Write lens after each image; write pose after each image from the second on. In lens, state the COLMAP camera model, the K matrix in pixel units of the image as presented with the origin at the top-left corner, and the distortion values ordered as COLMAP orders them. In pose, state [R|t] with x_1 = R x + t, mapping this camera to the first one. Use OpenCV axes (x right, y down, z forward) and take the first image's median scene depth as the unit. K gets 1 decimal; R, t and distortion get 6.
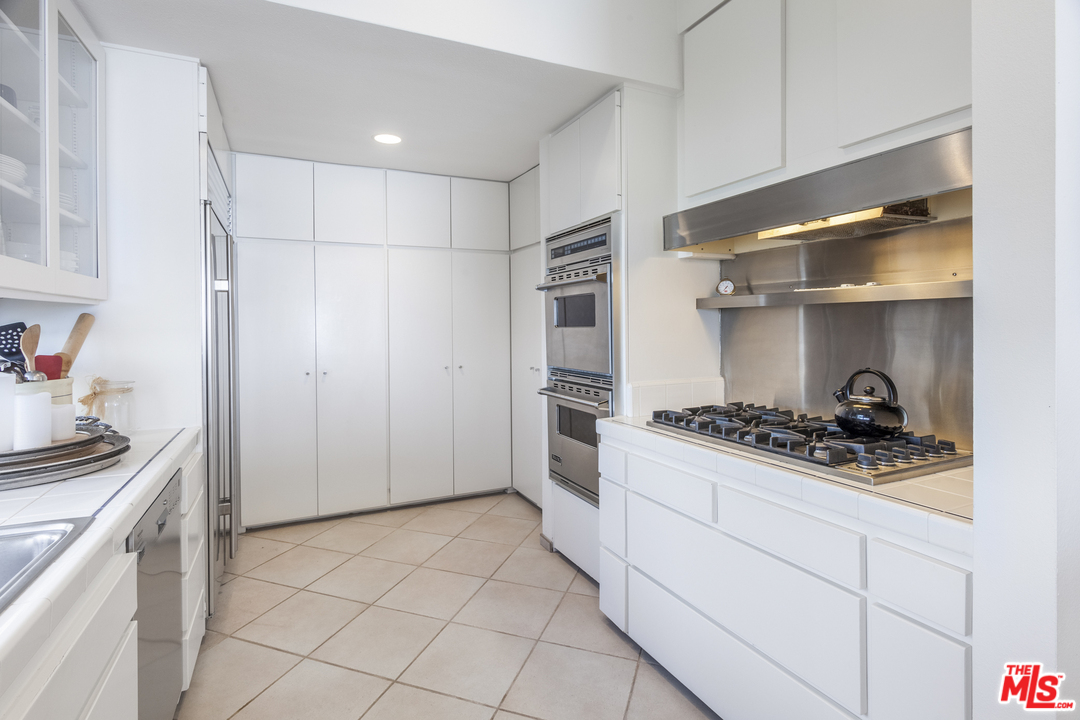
lens RADIAL K [[528.7, 0, 526.7], [0, 528.7, 327.0], [0, 0, 1]] dist [-0.001173, -0.000183]
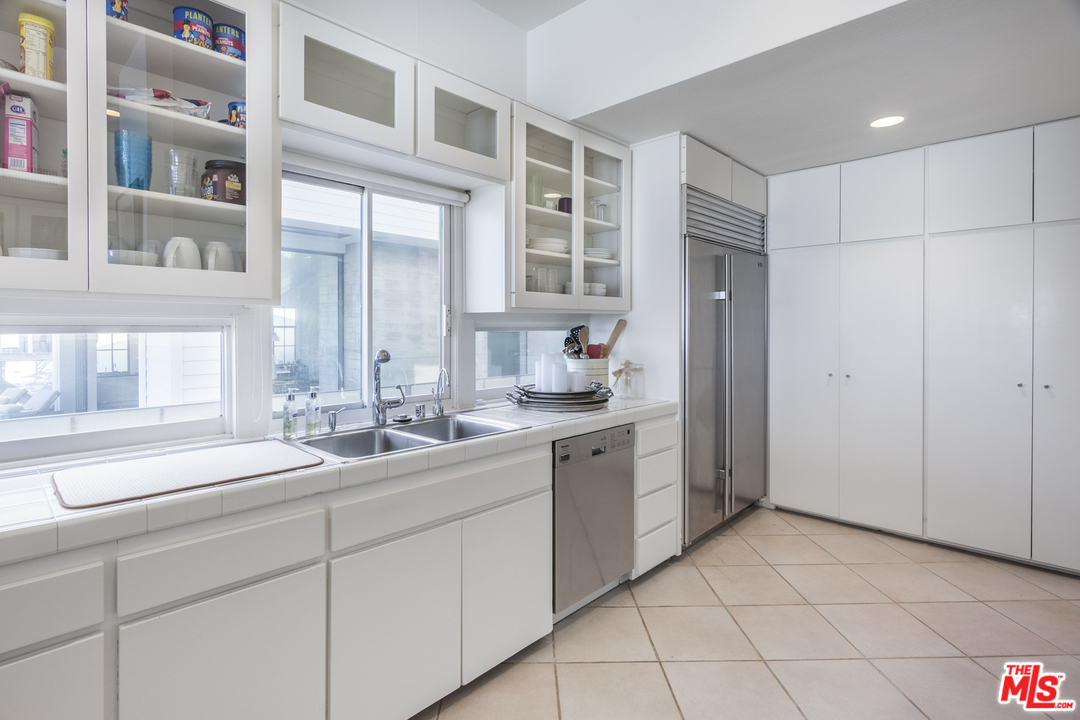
lens RADIAL K [[528.7, 0, 525.0], [0, 528.7, 329.3], [0, 0, 1]] dist [-0.001173, -0.000183]
pose [[0.359038, 0.010463, -0.933264, 0.350811], [-0.004990, 0.999944, 0.009291, -0.006036], [0.933310, 0.001321, 0.359070, 0.099226]]
